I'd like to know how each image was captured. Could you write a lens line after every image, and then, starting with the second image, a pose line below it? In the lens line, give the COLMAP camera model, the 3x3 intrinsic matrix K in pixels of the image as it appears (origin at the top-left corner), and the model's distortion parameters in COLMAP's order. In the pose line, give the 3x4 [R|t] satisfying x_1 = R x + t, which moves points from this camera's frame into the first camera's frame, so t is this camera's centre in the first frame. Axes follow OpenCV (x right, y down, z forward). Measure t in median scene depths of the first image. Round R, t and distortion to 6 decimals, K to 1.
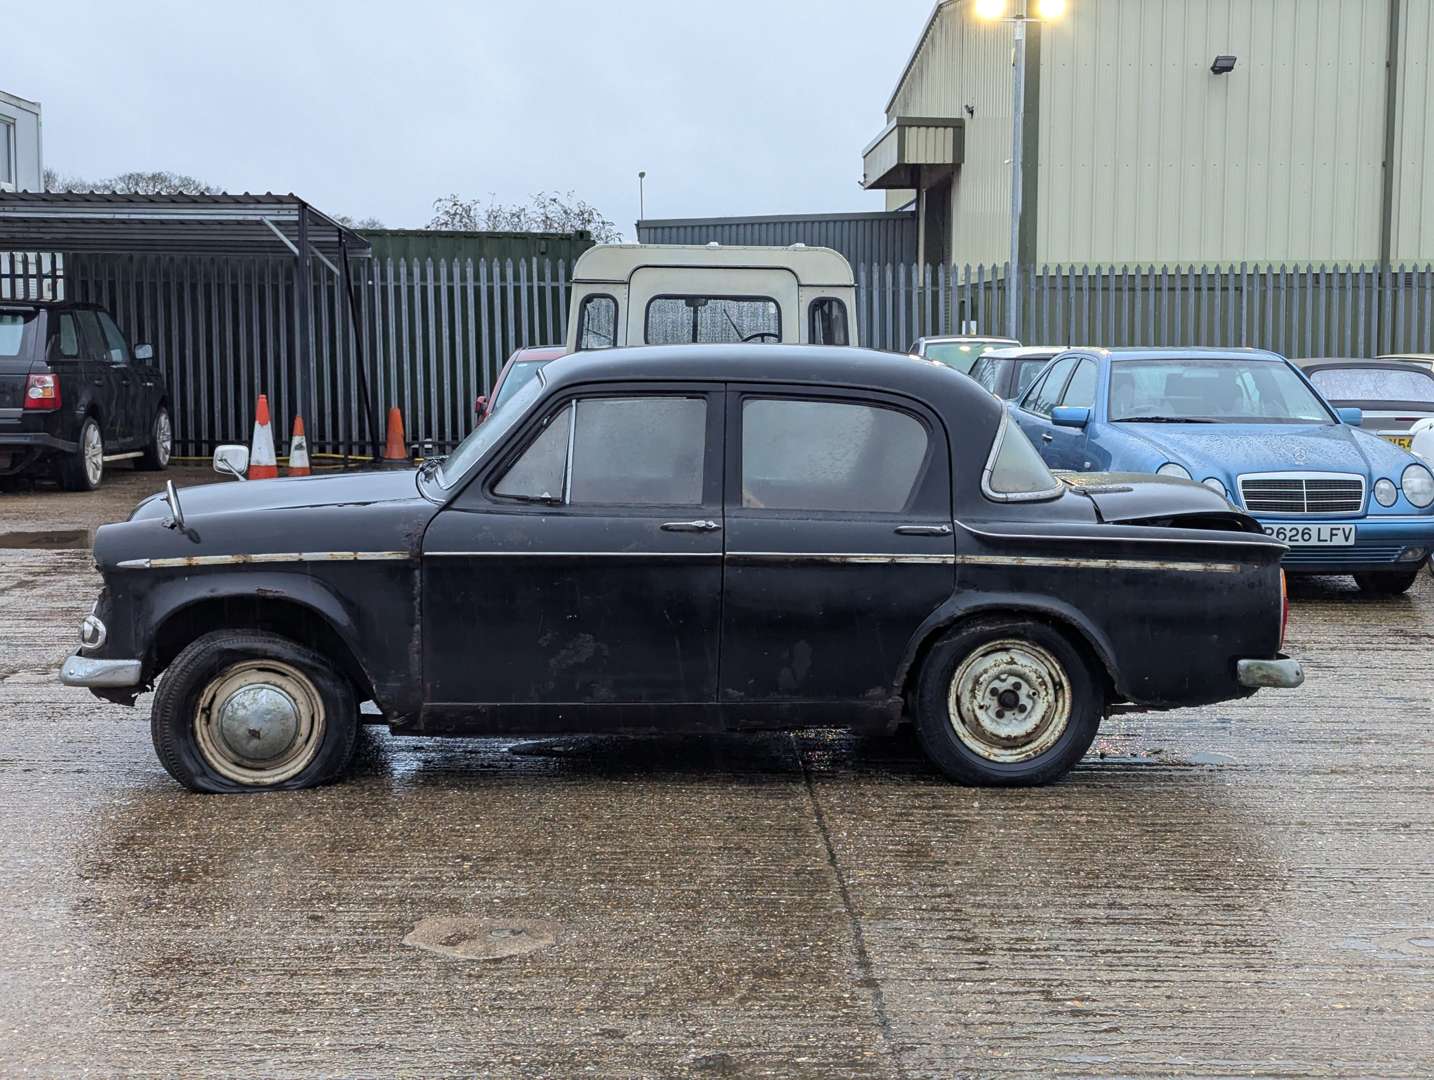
lens RADIAL K [[2000.0, 0, 717.0], [0, 2000.0, 540.0], [0, 0, 1]] dist [0.194302, -0.581214]
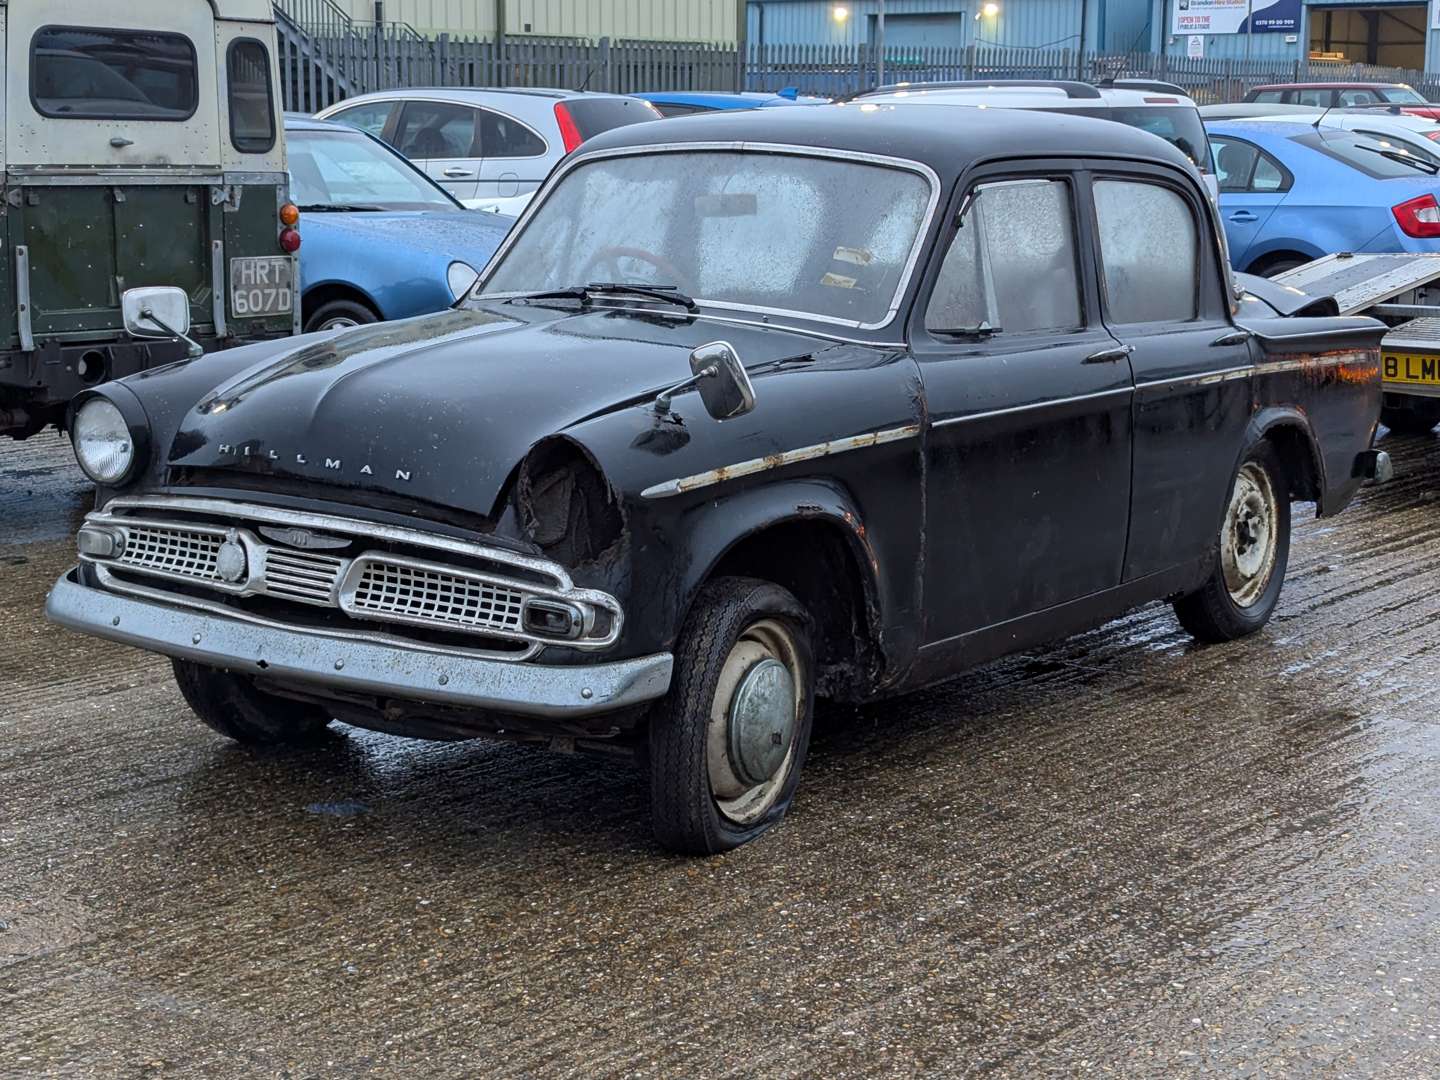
lens RADIAL K [[2406.2, 0, 720.0], [0, 2406.2, 540.0], [0, 0, 1]] dist [0.261389, -1.101023]
pose [[0.631608, -0.133365, 0.763731, -0.787547], [0.074320, 0.990972, 0.111583, -0.048766], [-0.771718, -0.013716, 0.635817, 0.528751]]
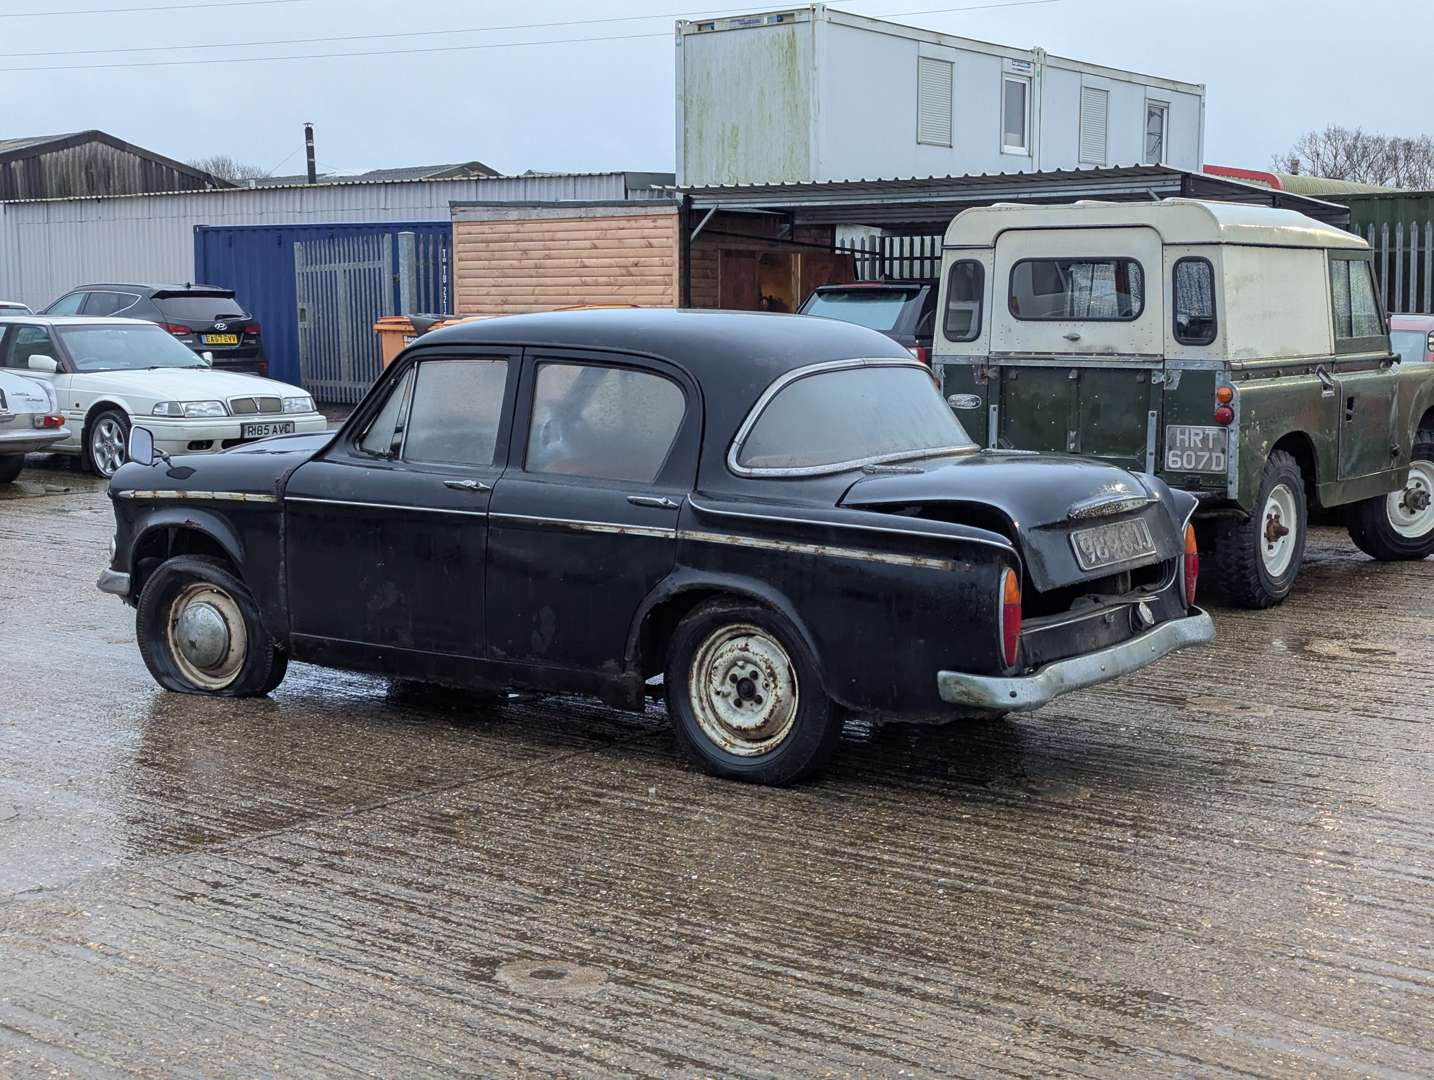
lens RADIAL K [[2000.0, 0, 717.0], [0, 2000.0, 540.0], [0, 0, 1]] dist [0.194302, -0.581214]
pose [[0.779235, 0.064192, -0.623436, 0.722427], [-0.057178, 0.997874, 0.031280, -0.018302], [0.624118, 0.011272, 0.781249, 0.266857]]
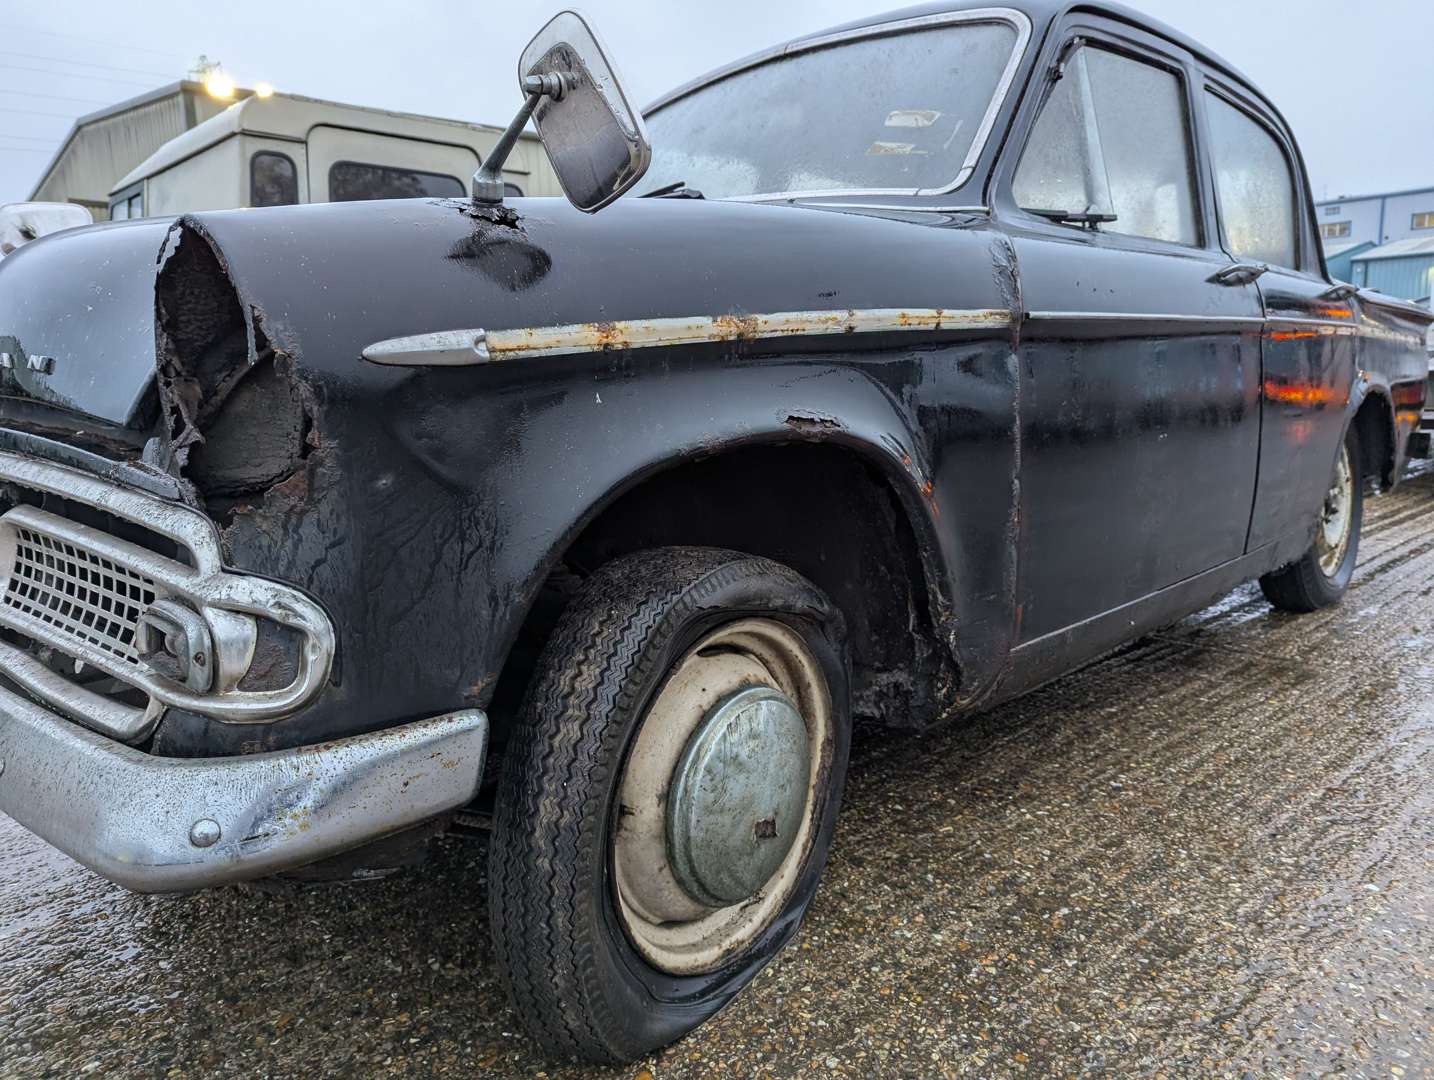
lens RADIAL K [[1008.5, 0, 724.0], [0, 1008.5, 528.4], [0, 0, 1]] dist [0.062572, -0.038716]
pose [[0.747024, -0.134012, 0.651150, -0.337462], [0.101421, 0.990980, 0.087597, 0.026202], [-0.657015, 0.000603, 0.753877, 0.853043]]
